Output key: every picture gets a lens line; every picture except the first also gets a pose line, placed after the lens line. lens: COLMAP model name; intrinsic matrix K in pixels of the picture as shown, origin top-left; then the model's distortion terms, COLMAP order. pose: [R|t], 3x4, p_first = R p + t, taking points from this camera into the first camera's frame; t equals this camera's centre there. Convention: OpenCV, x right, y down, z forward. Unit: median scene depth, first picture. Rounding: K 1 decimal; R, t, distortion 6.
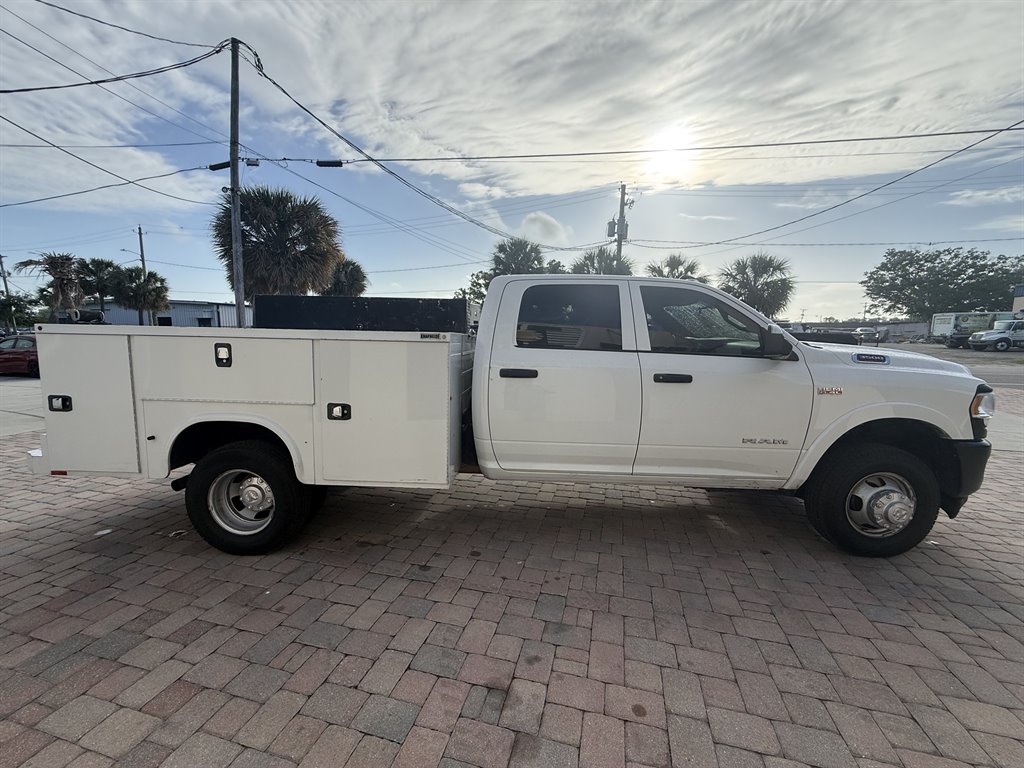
lens RADIAL K [[410.6, 0, 512.0], [0, 410.6, 384.0], [0, 0, 1]] dist [0.001120, 0.000221]
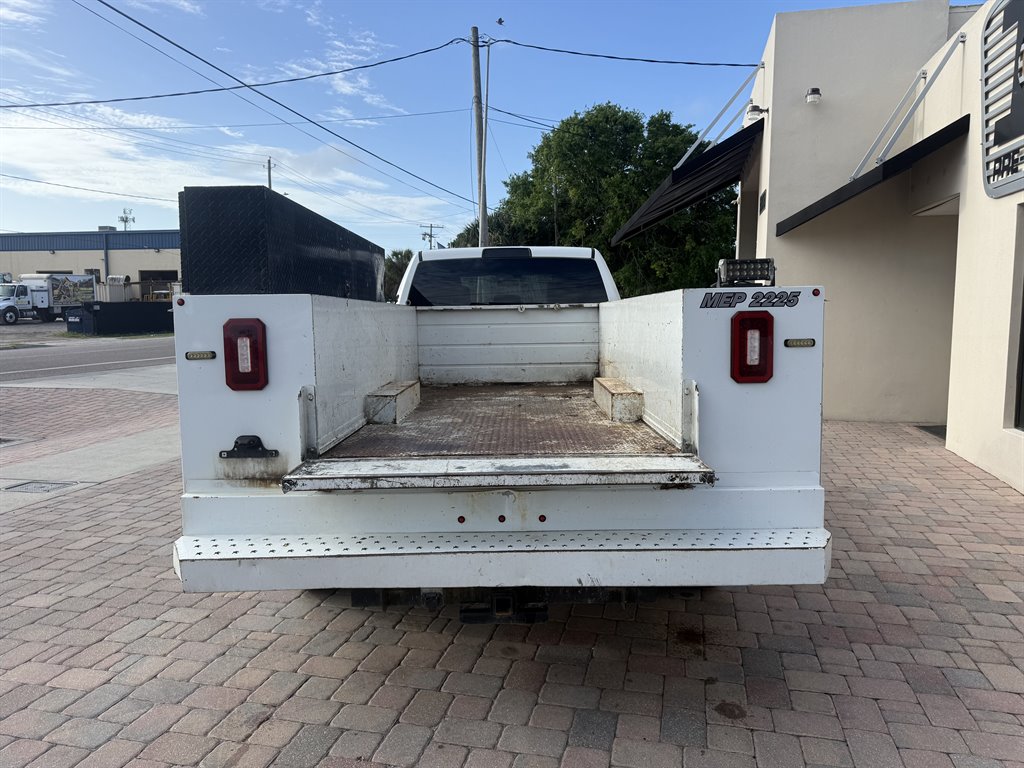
lens RADIAL K [[787.6, 0, 512.0], [0, 787.6, 384.0], [0, 0, 1]] dist [0.062326, -0.110567]
pose [[-0.074453, -0.101753, 0.992020, -2.163098], [0.120534, 0.986569, 0.110240, -0.157186], [-0.989913, 0.127779, -0.061189, 1.477777]]
